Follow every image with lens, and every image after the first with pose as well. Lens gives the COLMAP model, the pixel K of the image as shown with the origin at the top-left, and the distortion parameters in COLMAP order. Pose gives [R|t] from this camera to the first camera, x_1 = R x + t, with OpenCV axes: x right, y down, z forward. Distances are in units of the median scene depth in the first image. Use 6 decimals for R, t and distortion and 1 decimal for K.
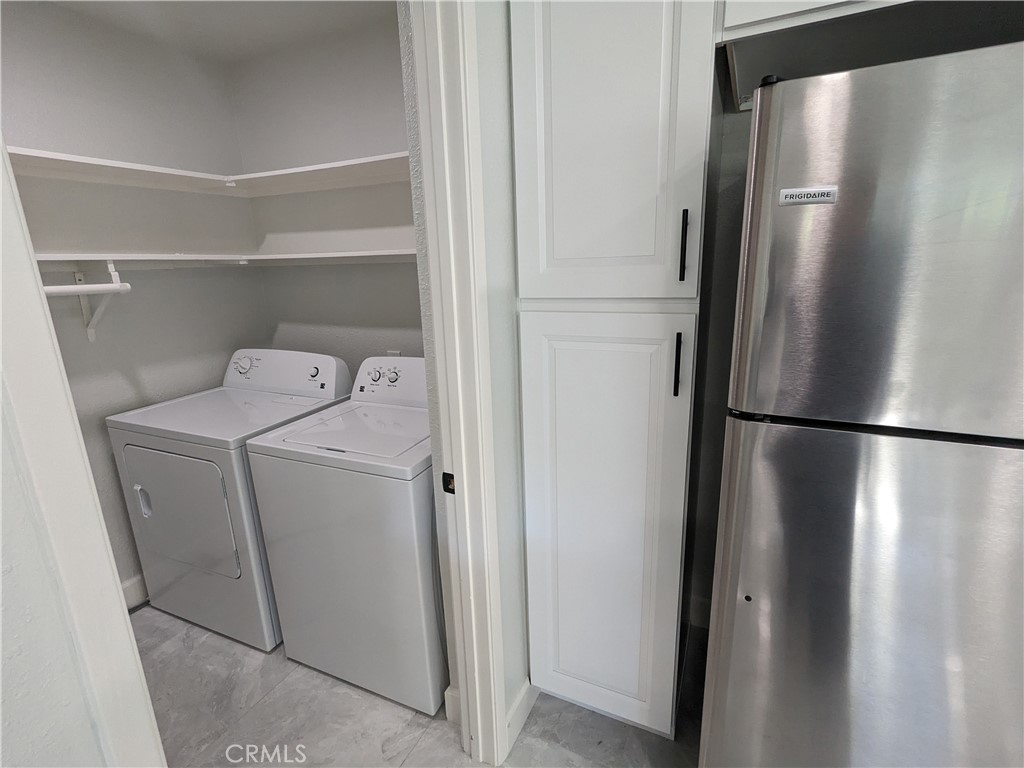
lens RADIAL K [[487.6, 0, 515.6], [0, 487.6, 382.1], [0, 0, 1]] dist [0.002857, -0.000726]
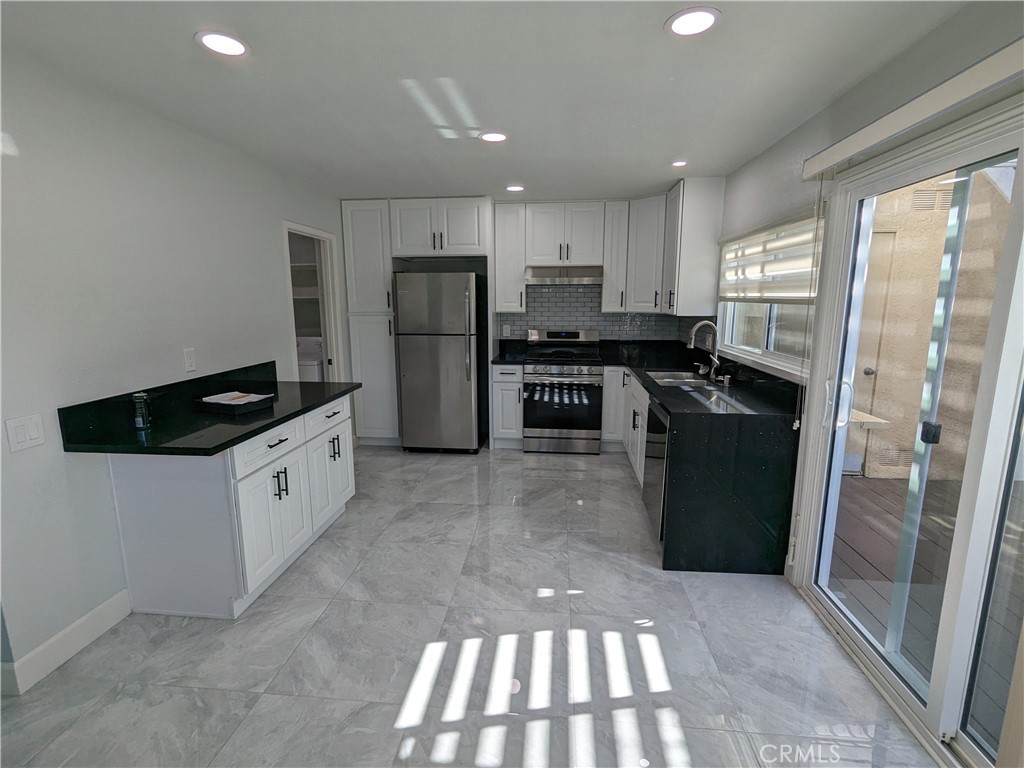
lens RADIAL K [[487.6, 0, 511.3], [0, 487.6, 385.5], [0, 0, 1]] dist [0.002857, -0.000726]
pose [[0.939334, -0.030917, 0.341607, -0.109753], [0.057618, 0.996000, -0.068292, 0.673220], [-0.338129, 0.083831, 0.937359, -2.693014]]
